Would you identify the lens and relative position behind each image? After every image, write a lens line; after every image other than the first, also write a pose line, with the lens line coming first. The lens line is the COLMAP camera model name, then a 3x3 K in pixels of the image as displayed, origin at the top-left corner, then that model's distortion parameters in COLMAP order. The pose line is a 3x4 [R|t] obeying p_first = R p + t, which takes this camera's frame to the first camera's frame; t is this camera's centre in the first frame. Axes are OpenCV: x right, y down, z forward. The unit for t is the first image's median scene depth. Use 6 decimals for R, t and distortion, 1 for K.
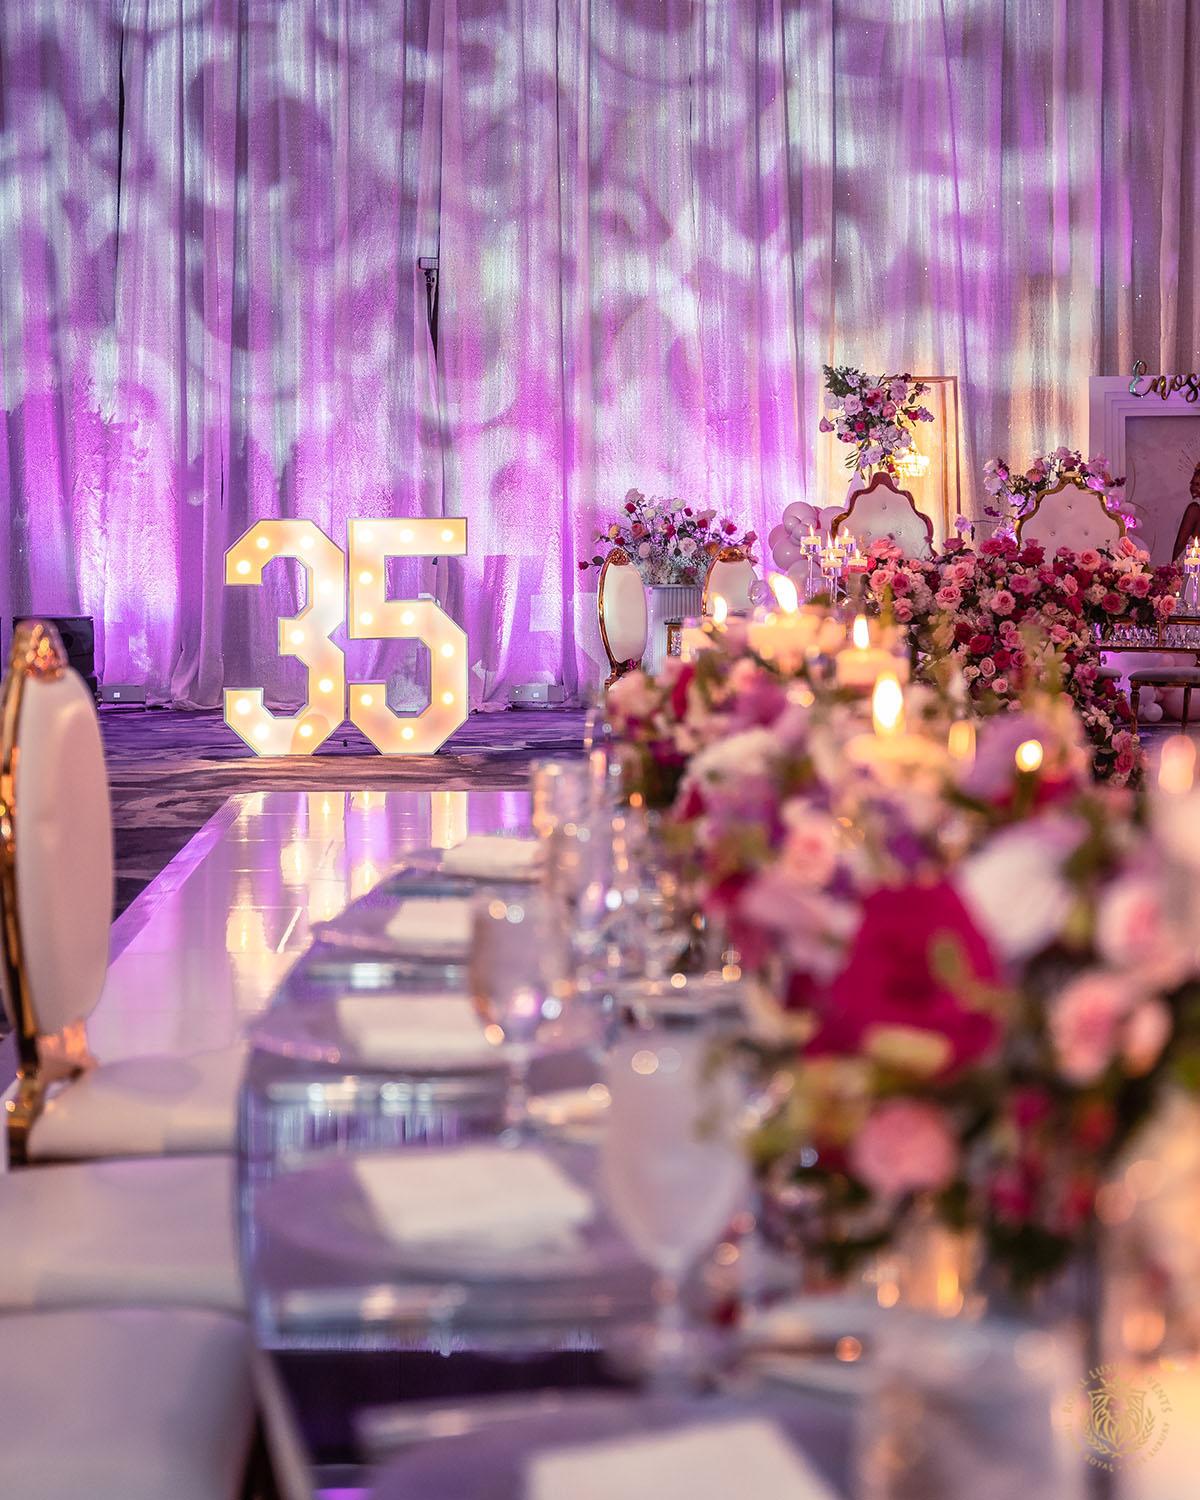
lens RADIAL K [[2645.2, 0, 504.2], [0, 2645.2, 540.6], [0, 0, 1]] dist [0.025062, 0.000000]
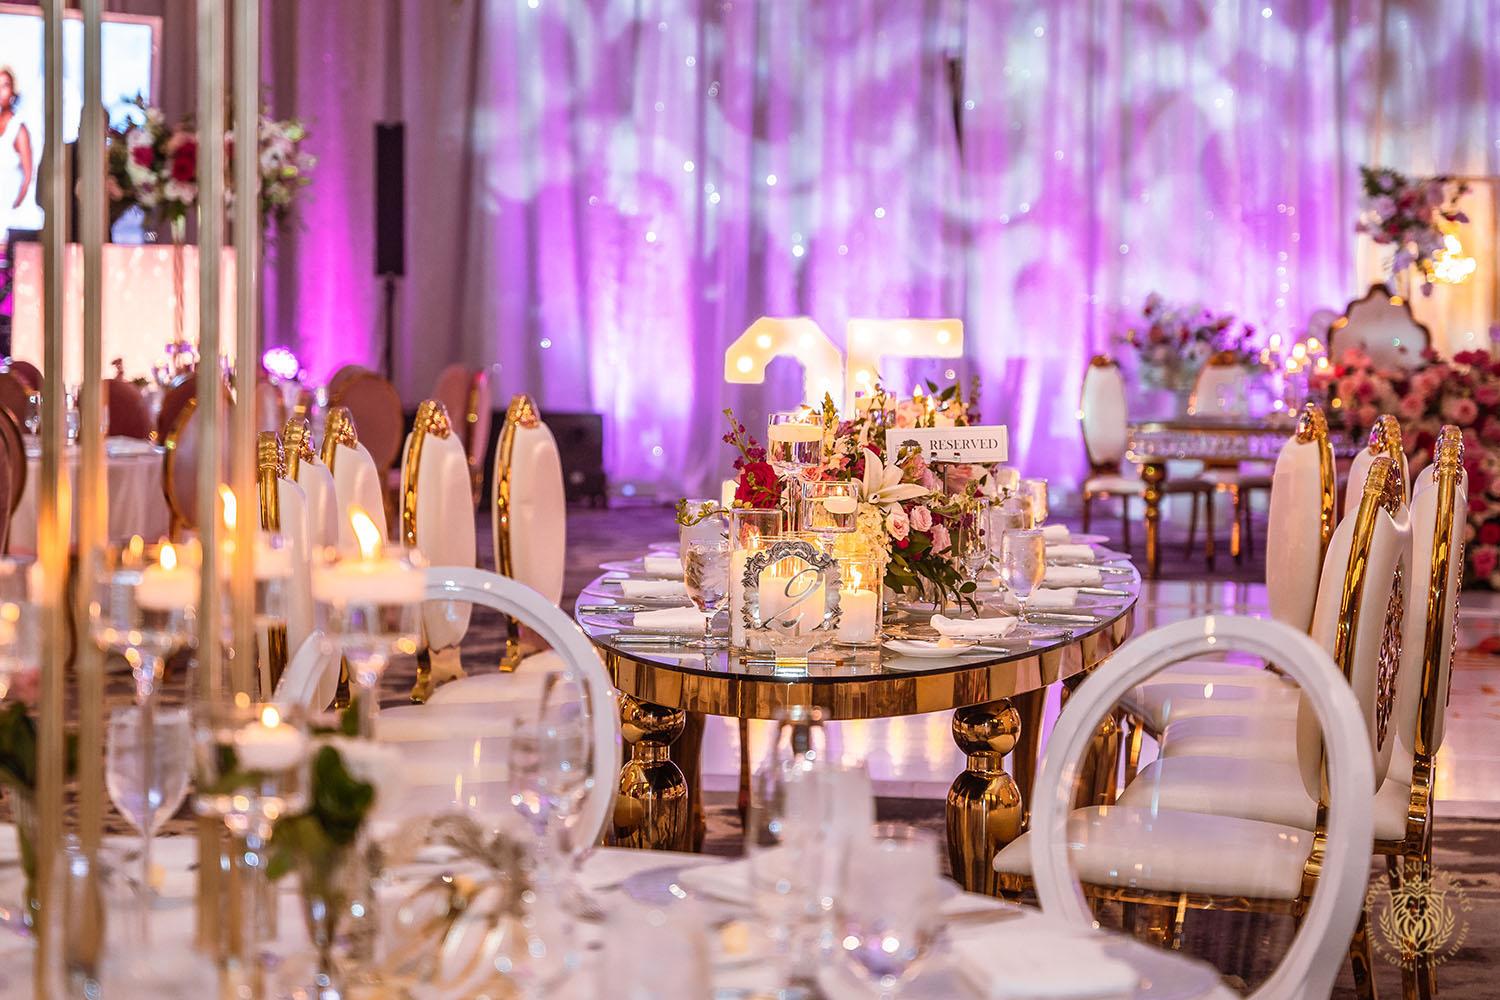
lens RADIAL K [[3431.2, 0, 734.5], [0, 3431.2, 485.9], [0, 0, 1]] dist [0.123276, 0.000000]
pose [[0.991869, 0.022485, -0.125263, 0.053287], [-0.016772, 0.998778, 0.046481, -0.003901], [0.126155, -0.044002, 0.991034, -0.266559]]
